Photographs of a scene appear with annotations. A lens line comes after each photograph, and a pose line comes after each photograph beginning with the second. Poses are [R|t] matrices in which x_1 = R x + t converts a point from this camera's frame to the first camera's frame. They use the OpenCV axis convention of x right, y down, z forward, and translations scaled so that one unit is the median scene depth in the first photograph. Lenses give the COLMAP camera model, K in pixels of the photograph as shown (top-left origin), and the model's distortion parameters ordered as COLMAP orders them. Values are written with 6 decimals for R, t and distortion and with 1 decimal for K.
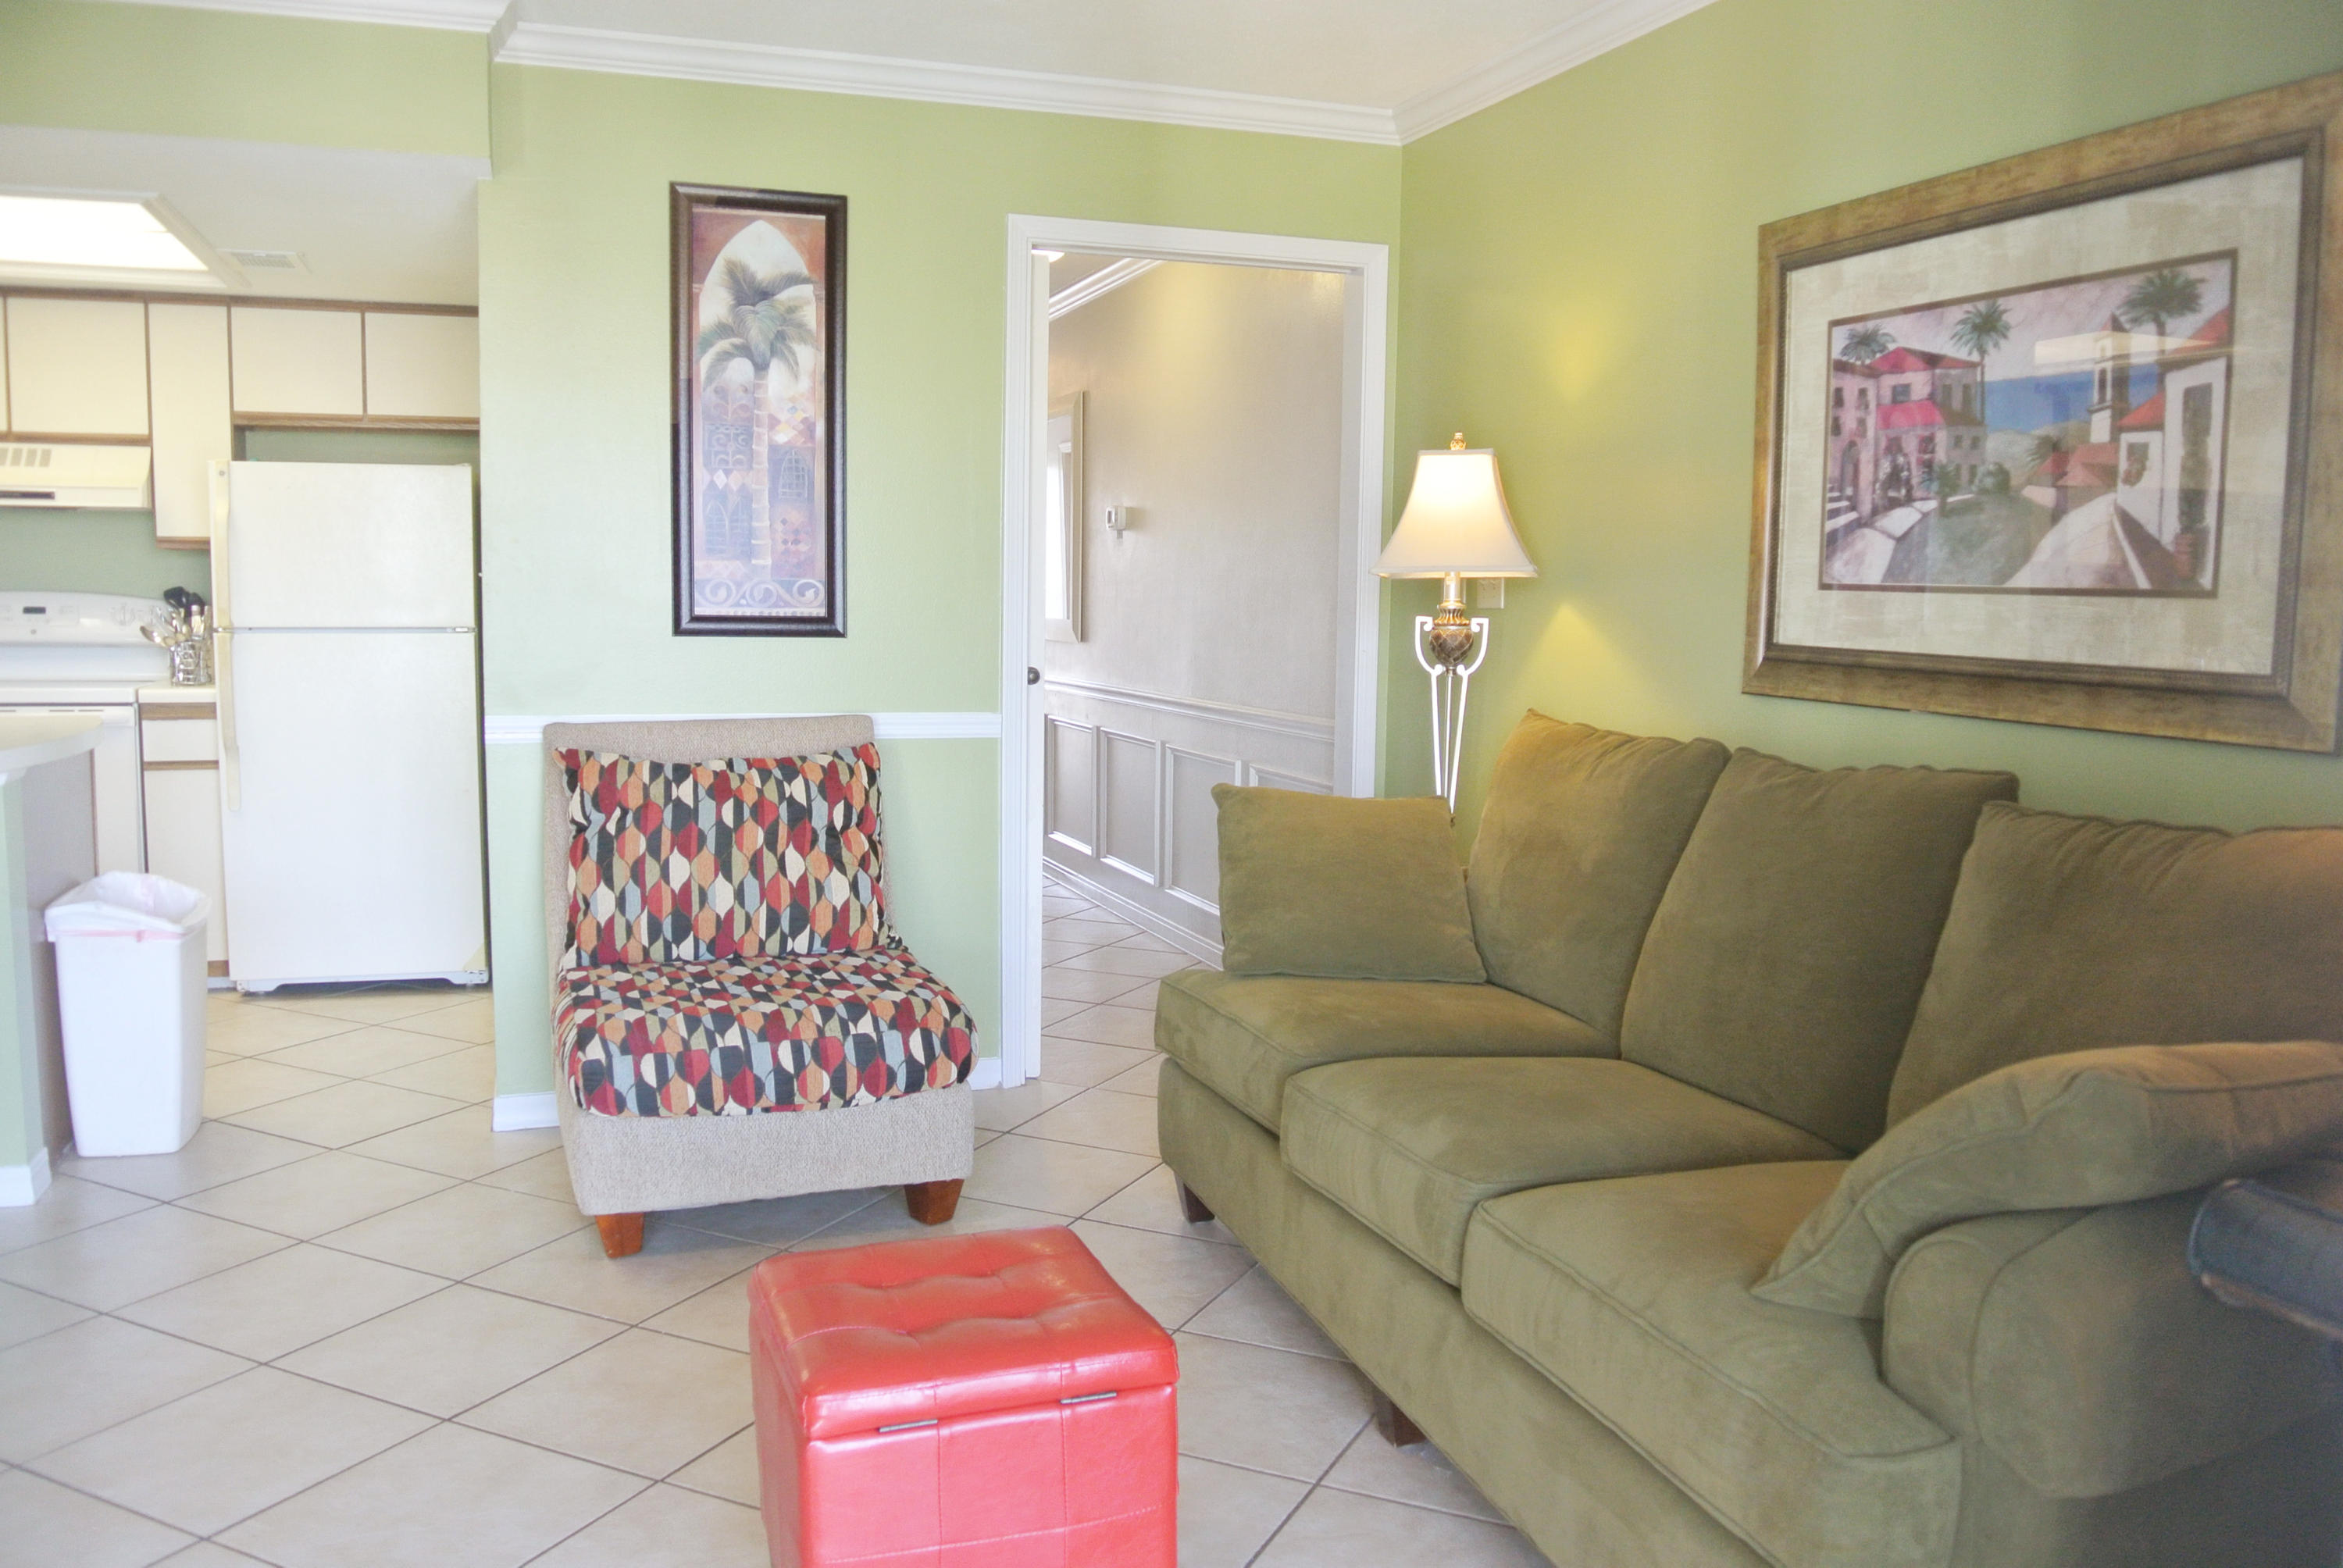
lens RADIAL K [[1822.4, 0, 1190.4], [0, 1822.4, 794.0], [0, 0, 1]] dist [-0.089709, 0.040792]
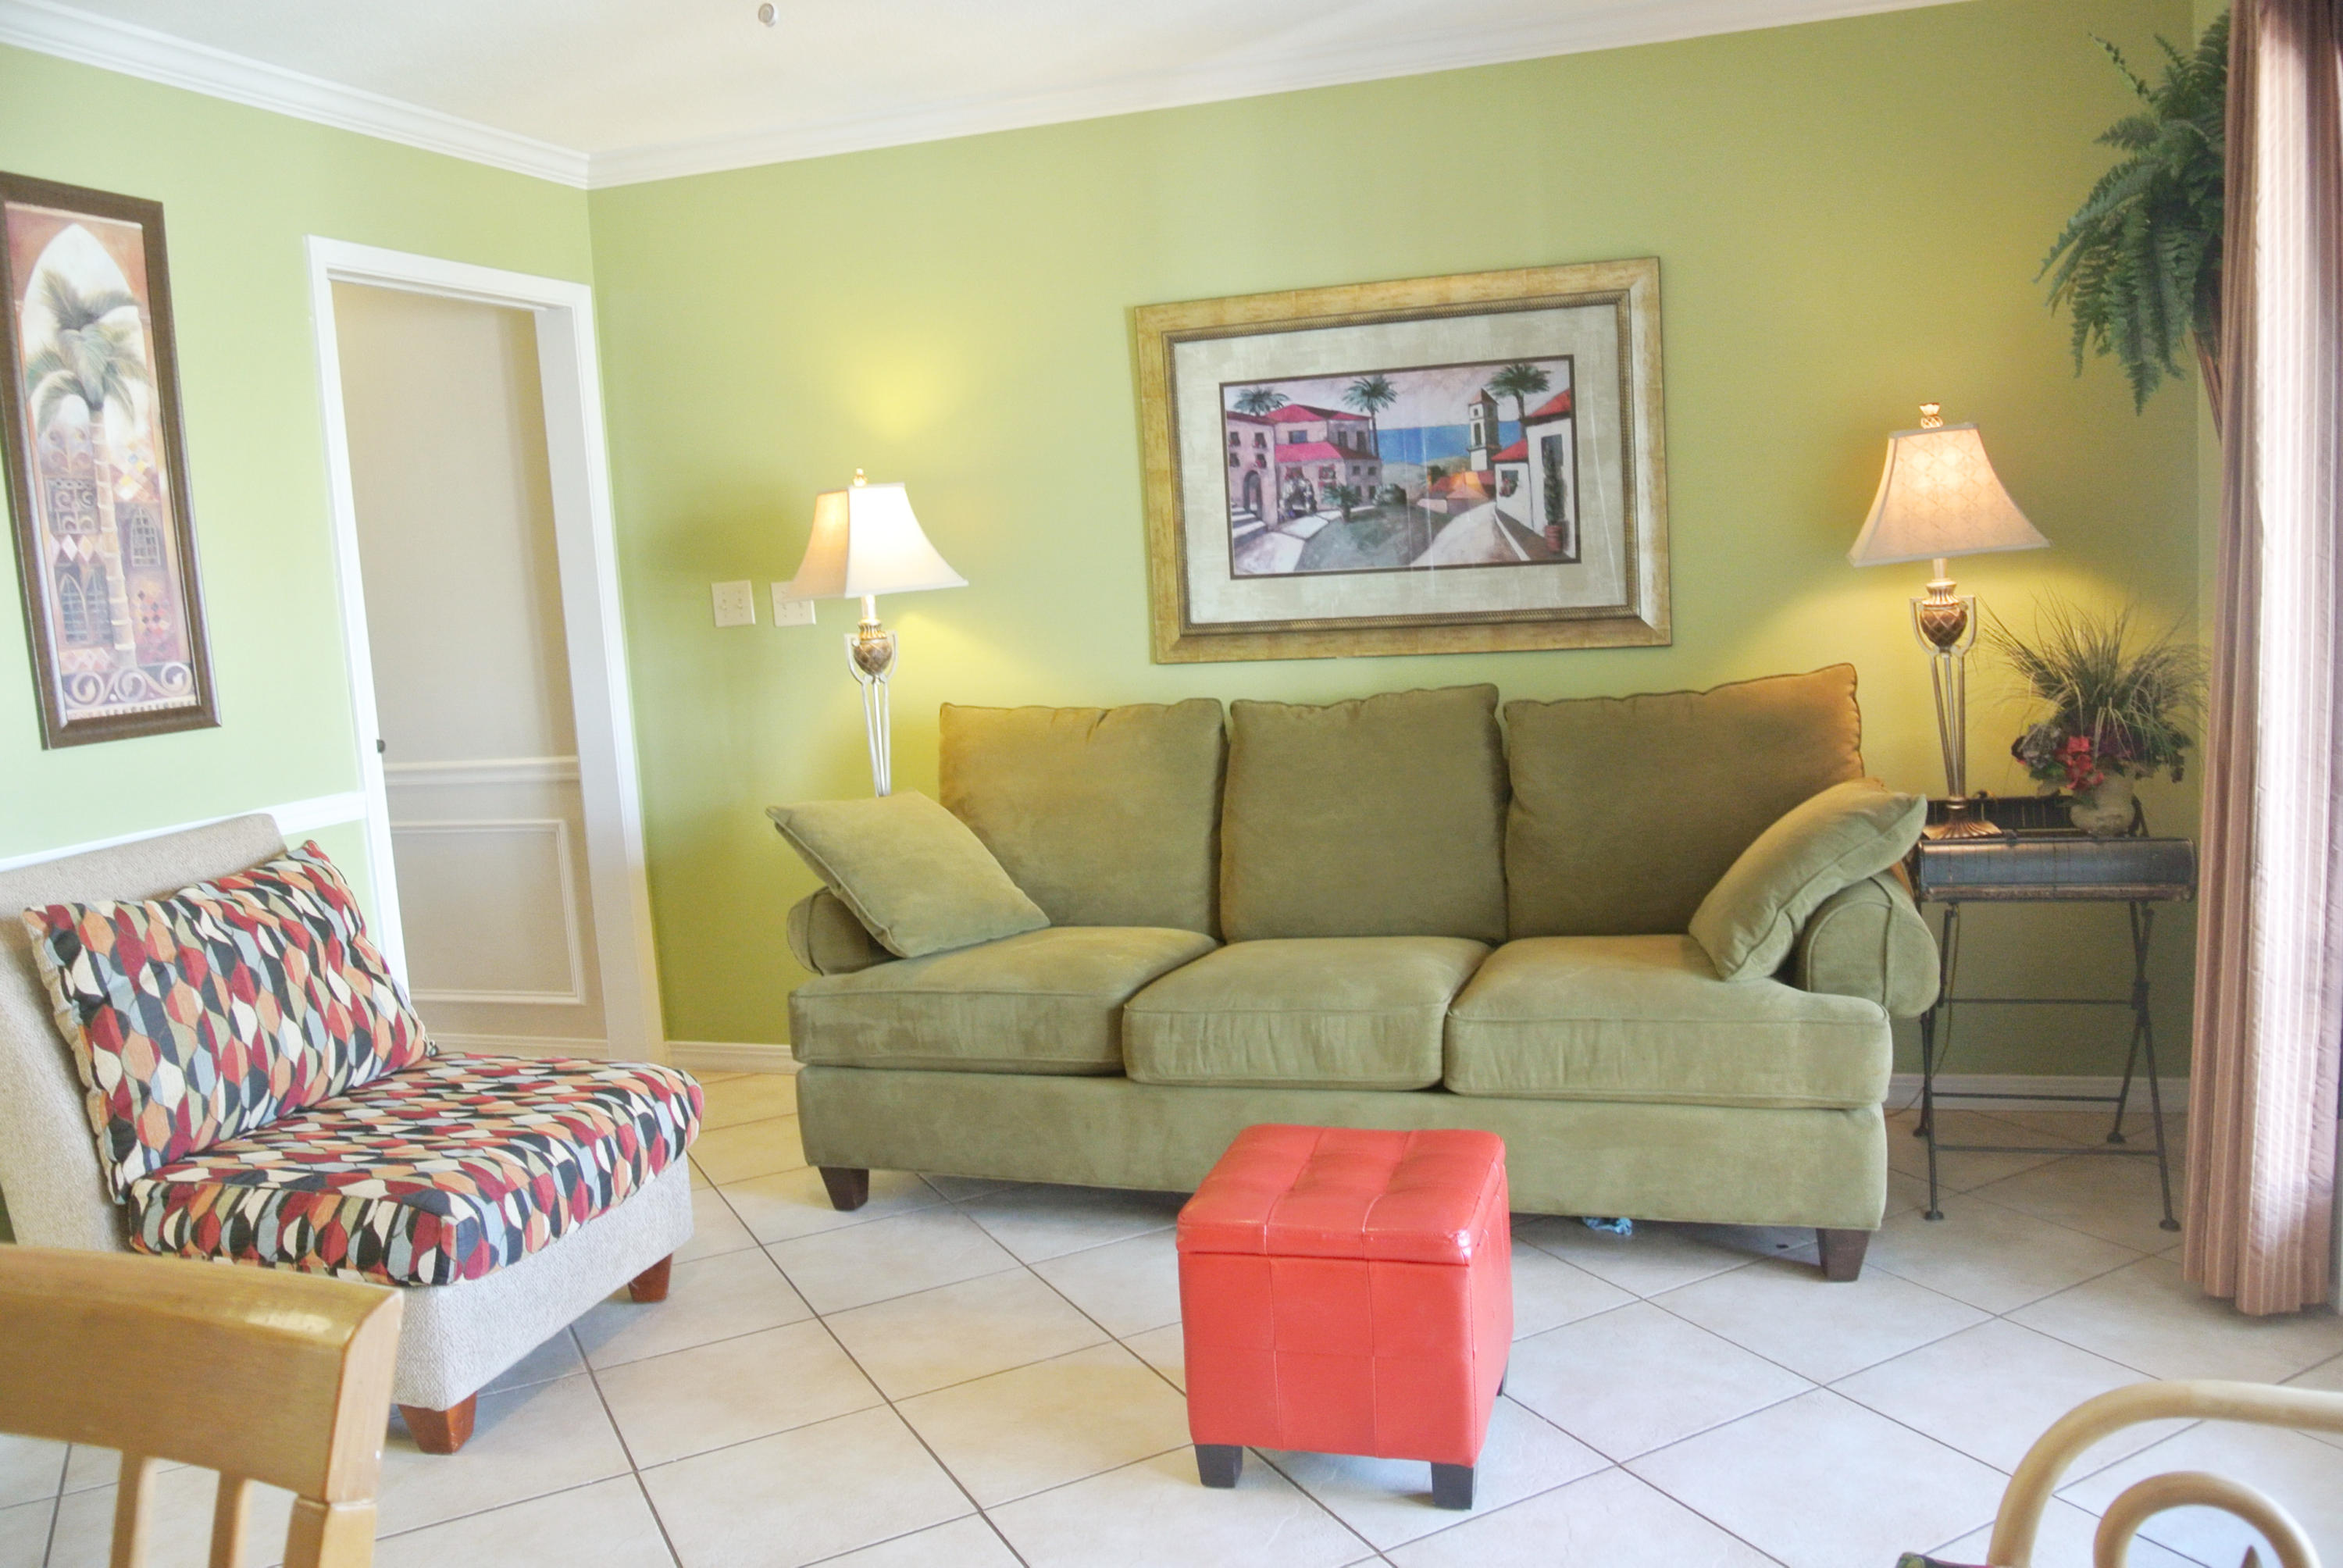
lens RADIAL K [[1822.4, 0, 1190.4], [0, 1822.4, 794.0], [0, 0, 1]] dist [-0.089709, 0.040792]
pose [[0.603937, -0.157312, 0.781353, -0.640574], [0.158431, 0.984460, 0.075747, -0.052622], [-0.781127, 0.078044, 0.619475, 0.154834]]
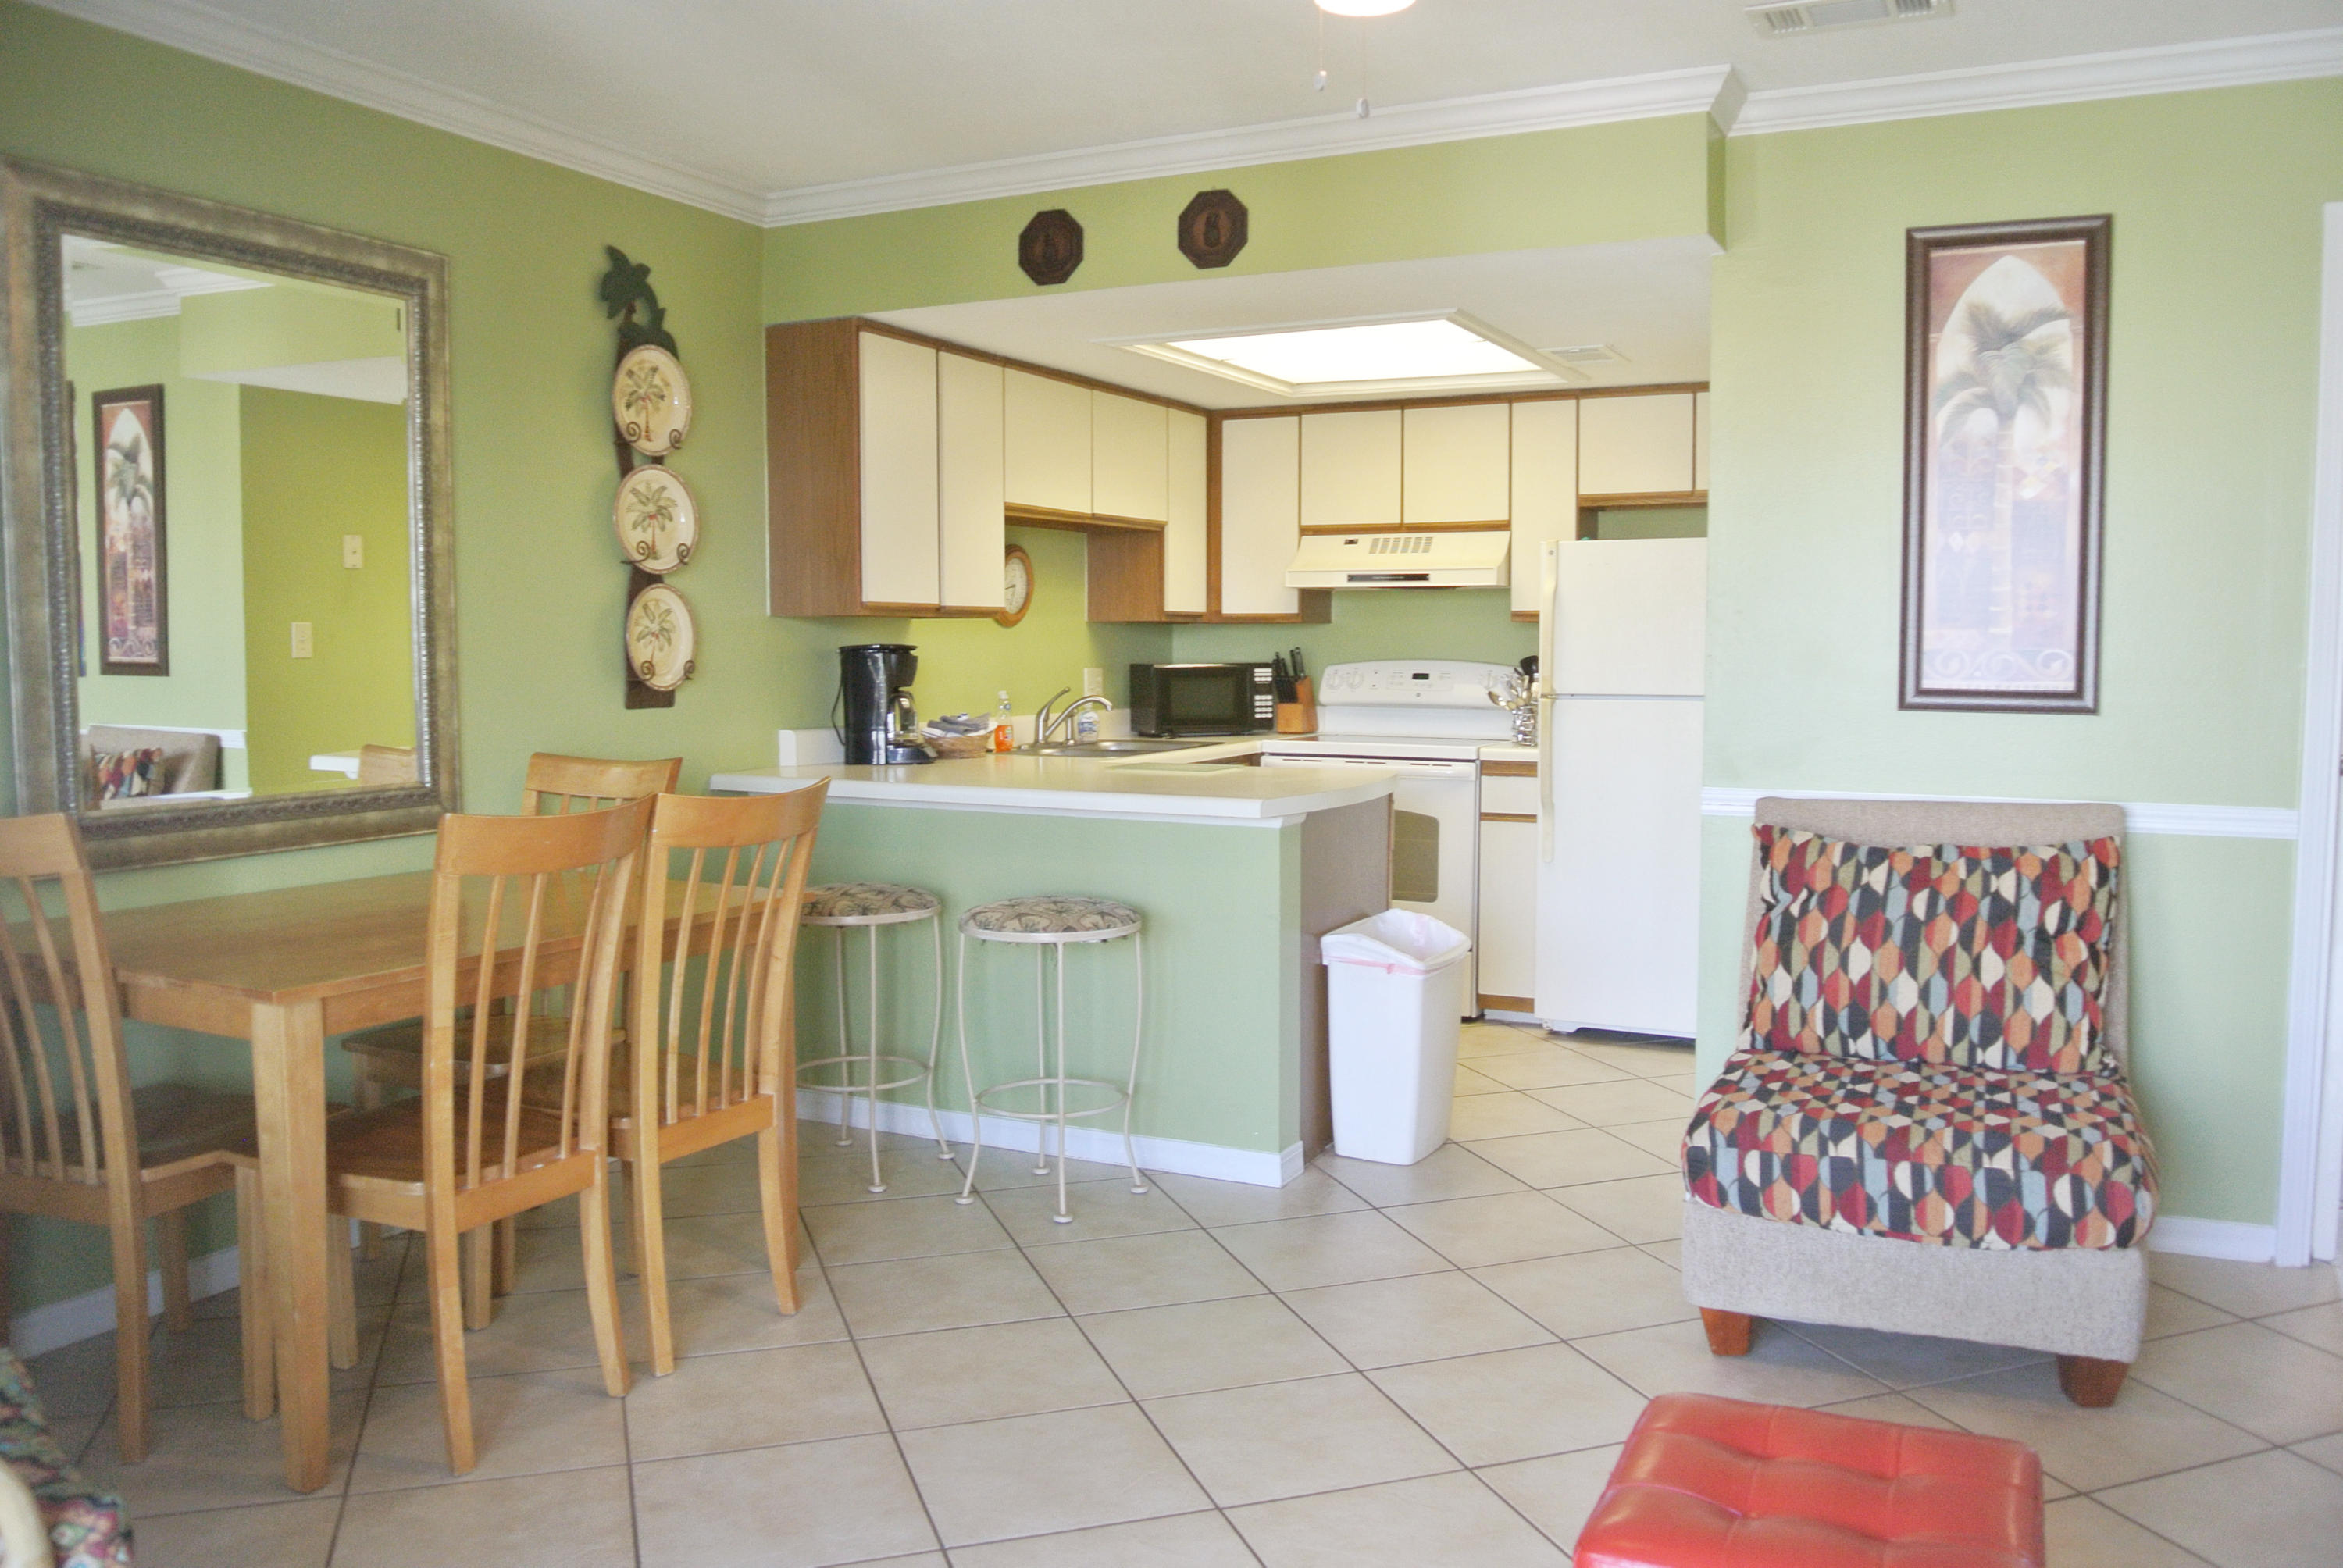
lens RADIAL K [[1822.4, 0, 1190.4], [0, 1822.4, 794.0], [0, 0, 1]] dist [-0.089709, 0.040792]
pose [[0.695521, 0.043424, -0.717193, 0.141371], [-0.068026, 0.997668, -0.005565, -0.015298], [0.715278, 0.052658, 0.696853, 0.098407]]
